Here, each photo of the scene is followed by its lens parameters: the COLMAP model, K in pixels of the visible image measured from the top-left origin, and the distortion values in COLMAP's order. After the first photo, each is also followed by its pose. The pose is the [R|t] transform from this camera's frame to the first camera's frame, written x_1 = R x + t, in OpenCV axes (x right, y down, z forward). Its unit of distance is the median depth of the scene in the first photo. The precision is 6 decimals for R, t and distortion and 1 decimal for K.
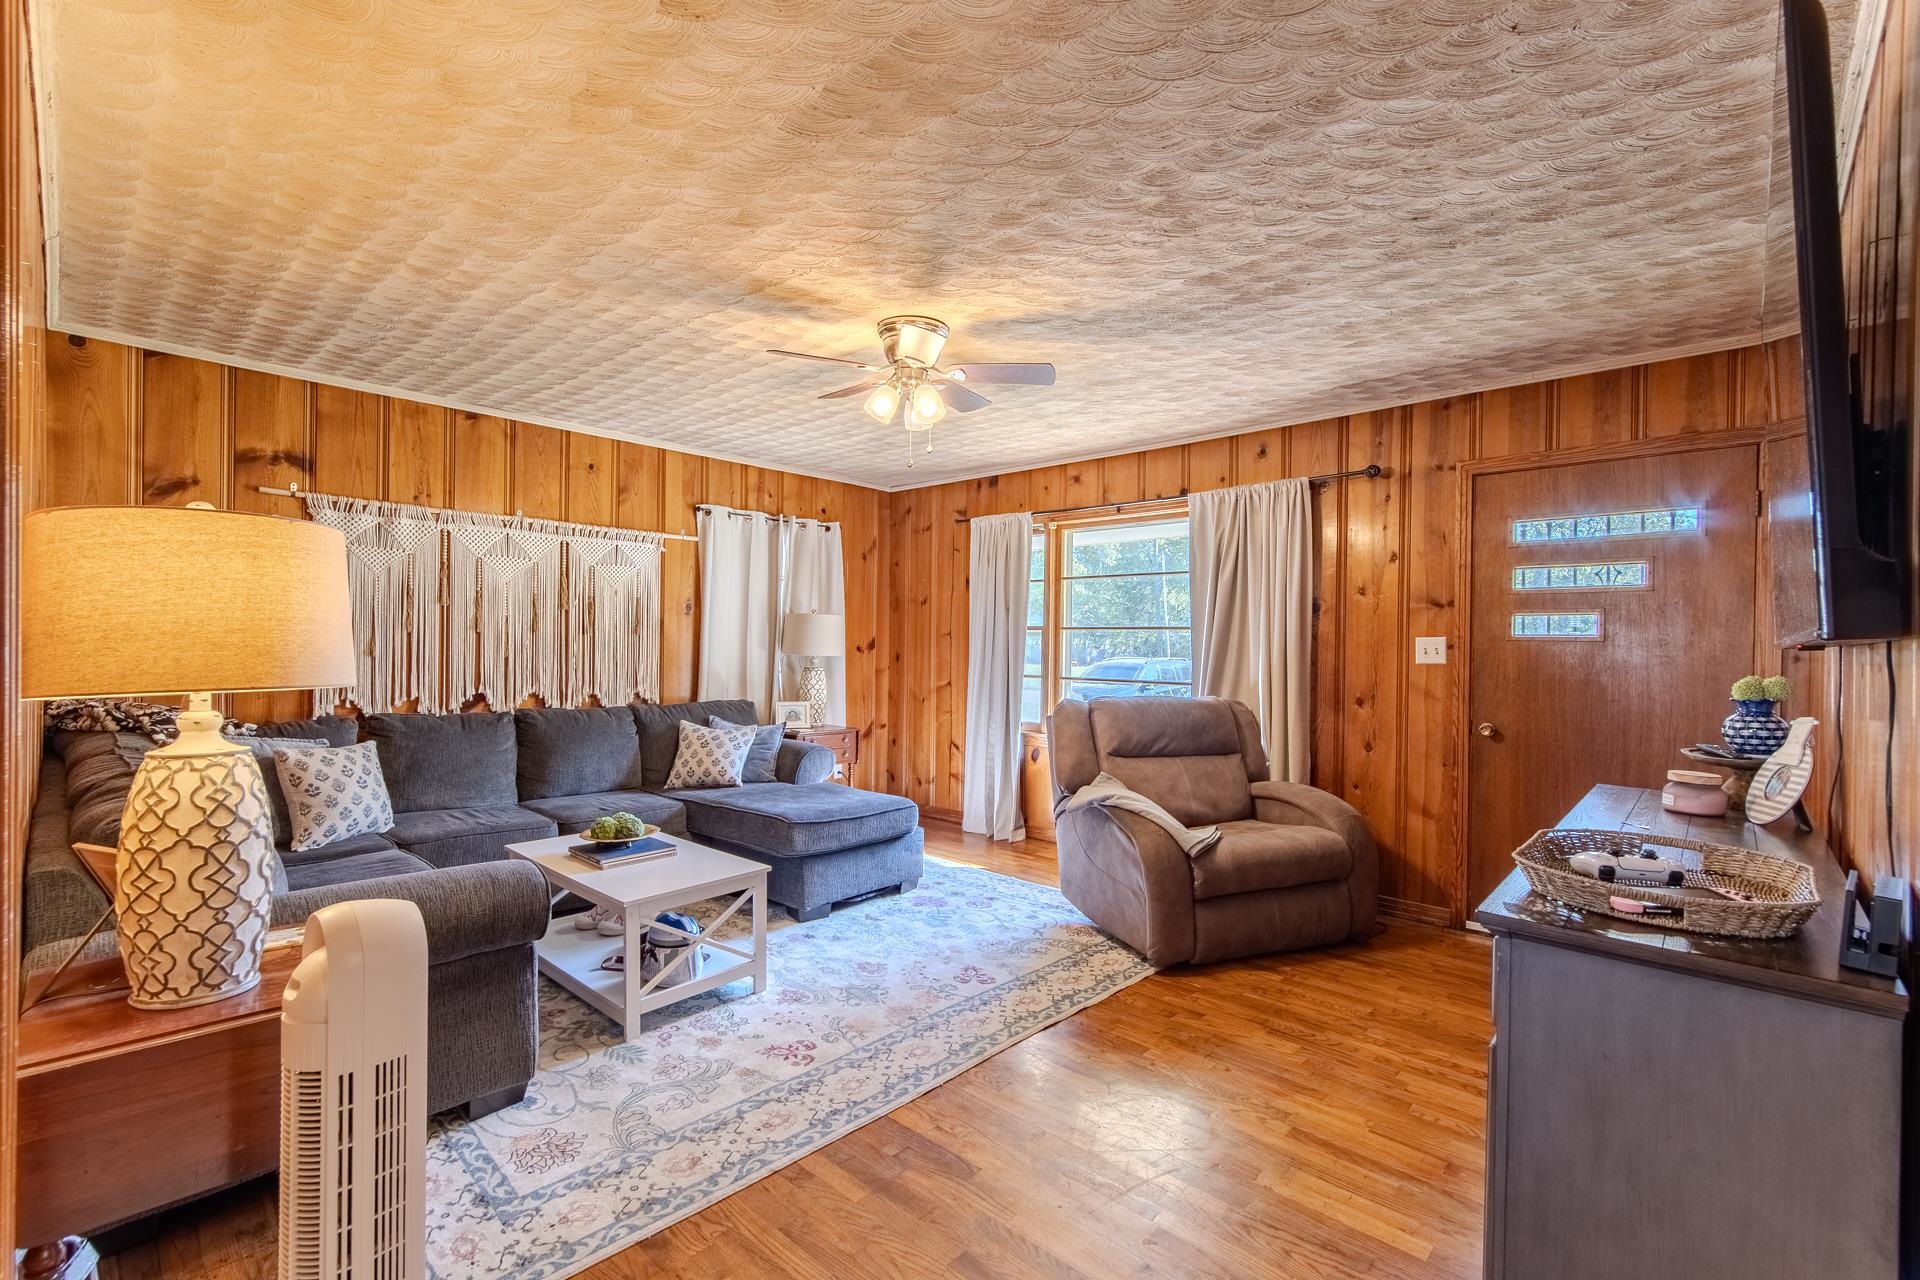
lens RADIAL K [[838.7, 0, 959.7], [0, 838.7, 645.3], [0, 0, 1]] dist [-0.024036, 0.000506]
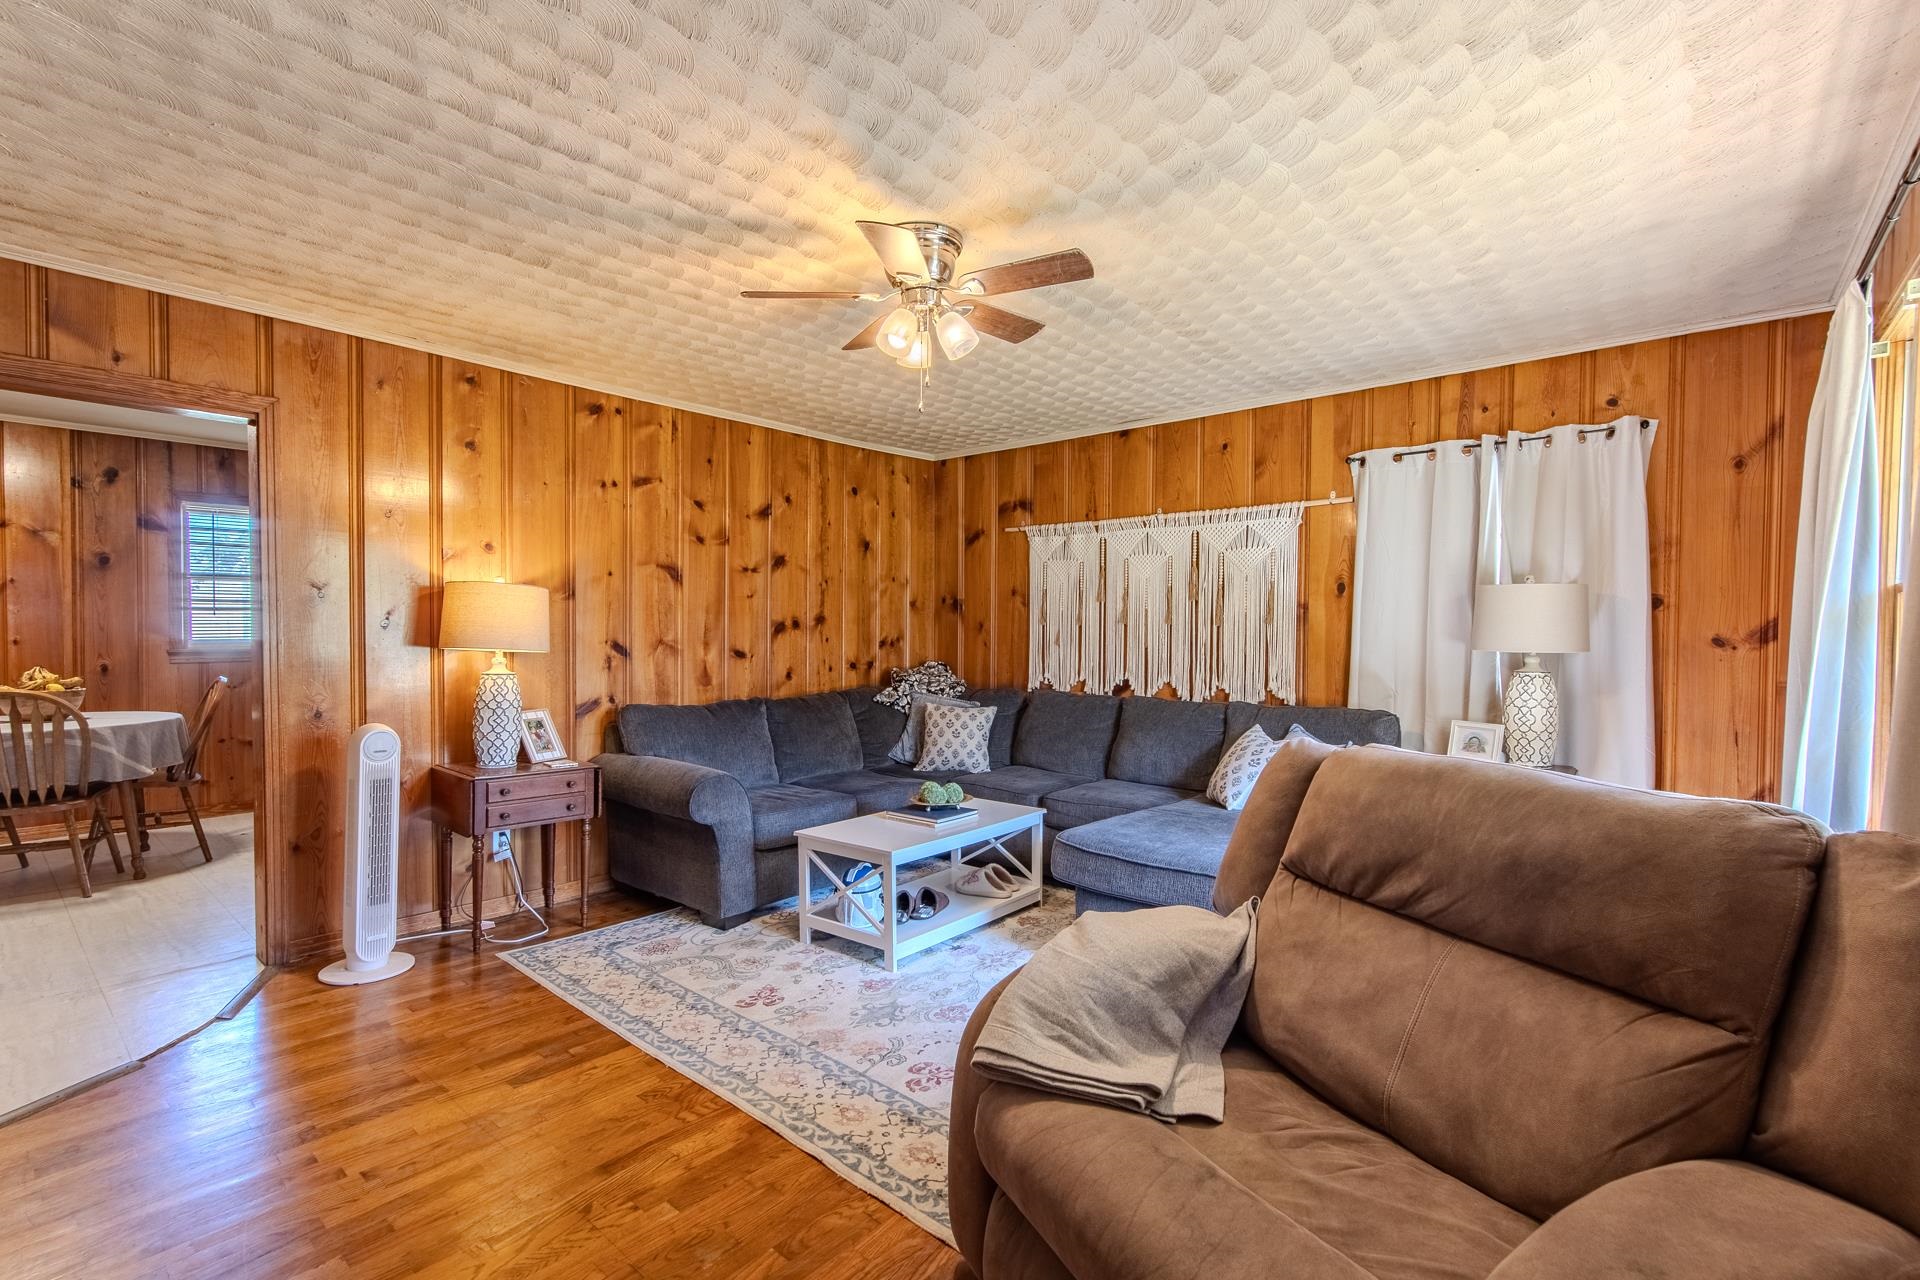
lens RADIAL K [[858.4, 0, 951.1], [0, 858.4, 643.8], [0, 0, 1]] dist [-0.000358, 0.000010]
pose [[0.037554, 0.000265, -0.999295, 0.551564], [-0.004657, 0.999989, 0.000091, 0.010294], [0.999284, 0.004650, 0.037554, 0.702581]]
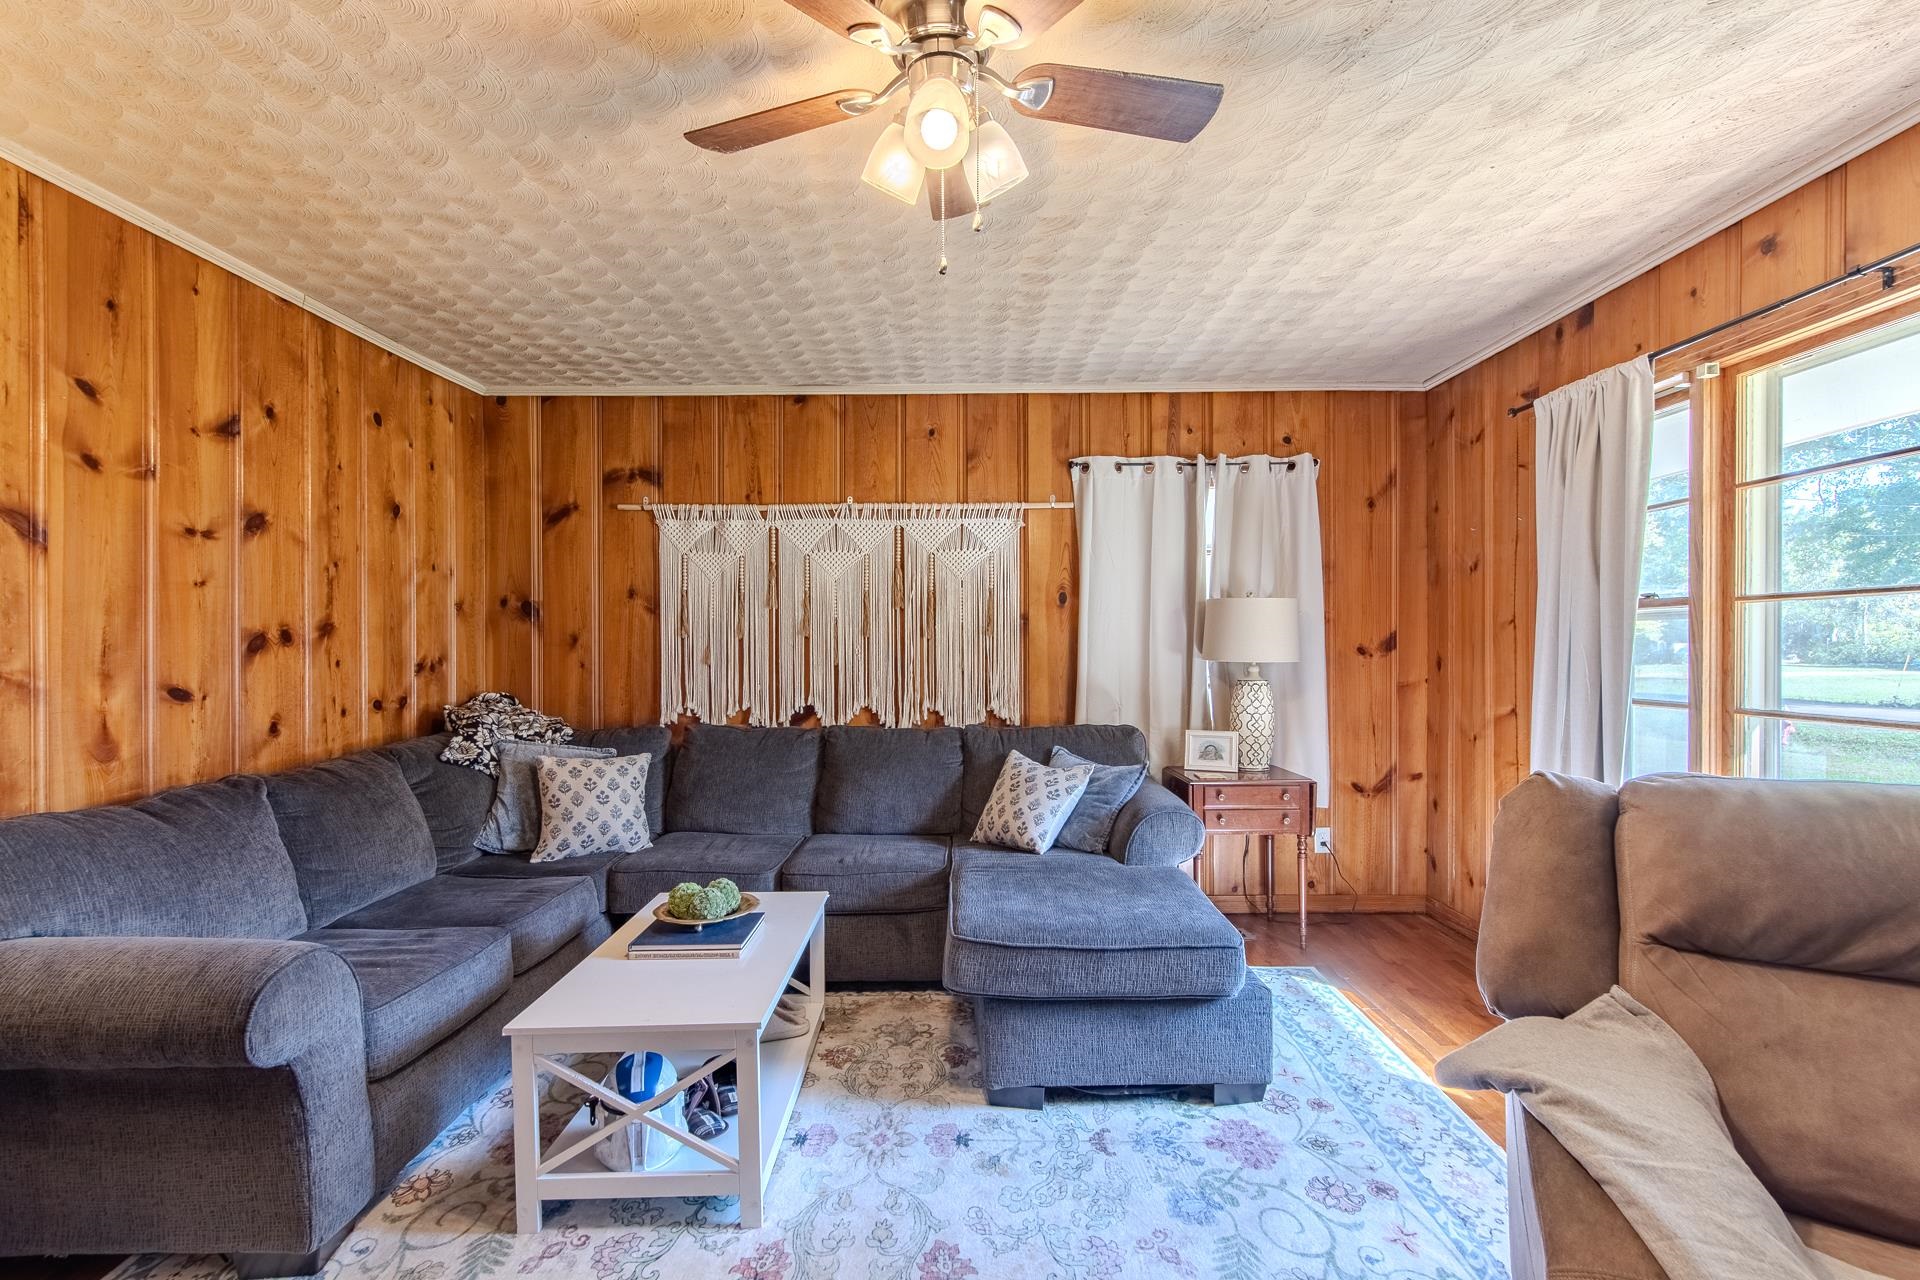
lens RADIAL K [[874.0, 0, 955.3], [0, 874.0, 650.2], [0, 0, 1]] dist [-0.004566, 0.000236]
pose [[0.673120, -0.013653, -0.739407, 0.220963], [0.012650, 0.999896, -0.006947, 0.006408], [0.739425, -0.004677, 0.673222, 0.469226]]
